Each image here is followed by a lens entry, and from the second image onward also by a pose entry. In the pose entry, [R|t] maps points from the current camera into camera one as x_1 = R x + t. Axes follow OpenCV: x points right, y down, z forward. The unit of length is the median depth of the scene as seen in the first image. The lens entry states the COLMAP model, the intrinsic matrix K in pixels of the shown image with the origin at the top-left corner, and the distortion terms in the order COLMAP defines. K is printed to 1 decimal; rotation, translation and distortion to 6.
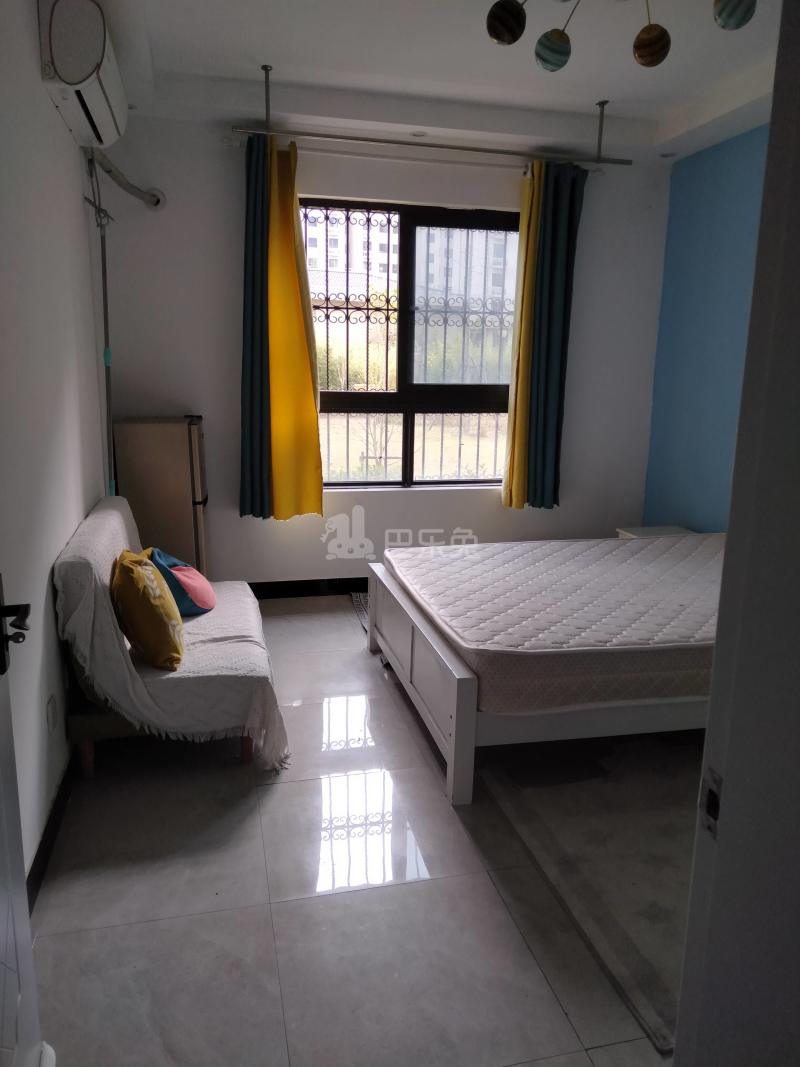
lens RADIAL K [[776.2, 0, 400.0], [0, 776.2, 533.5], [0, 0, 1]] dist [-0.032063, -0.001165]
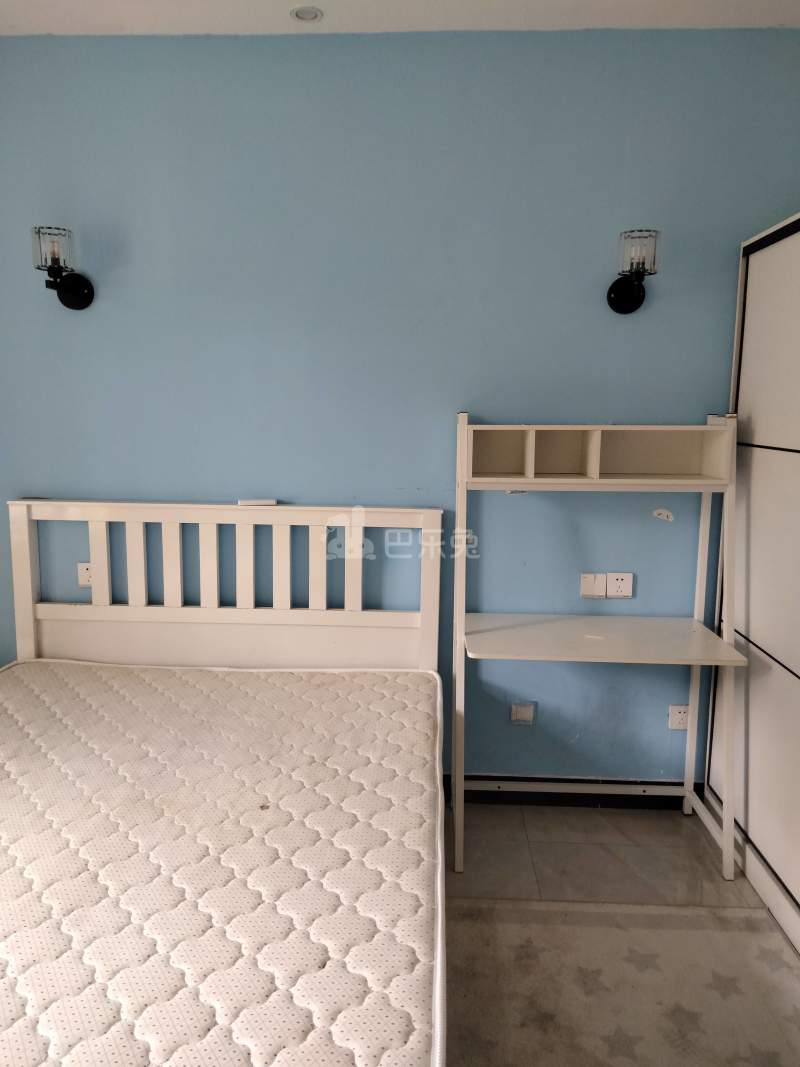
lens RADIAL K [[776.2, 0, 400.0], [0, 776.2, 533.5], [0, 0, 1]] dist [-0.032063, -0.001165]
pose [[0.272726, -0.145515, 0.951023, -0.088688], [0.199441, 0.975574, 0.092078, -0.092568], [-0.941193, 0.164561, 0.295087, 0.441902]]
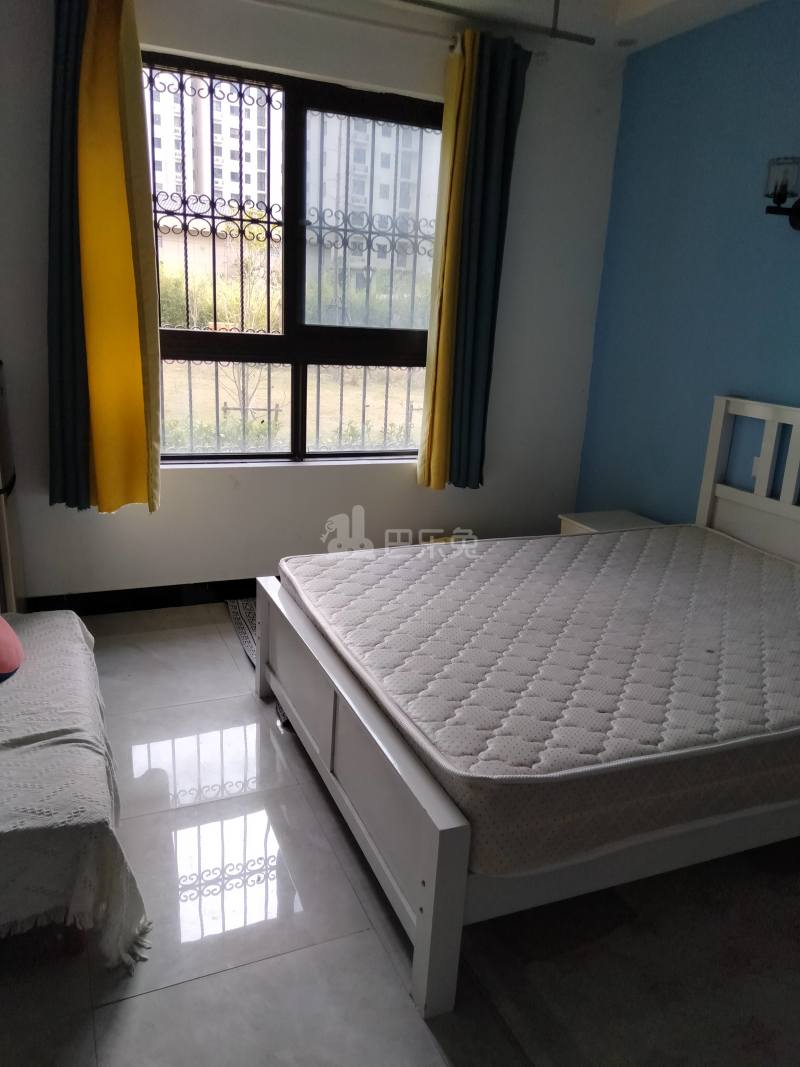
lens RADIAL K [[764.5, 0, 408.0], [0, 764.5, 529.7], [0, 0, 1]] dist [0.005536, -0.004116]
pose [[0.980504, -0.012268, 0.196116, -0.033457], [-0.001552, 0.997534, 0.070162, -0.045098], [-0.196494, -0.069099, 0.978067, 0.231117]]
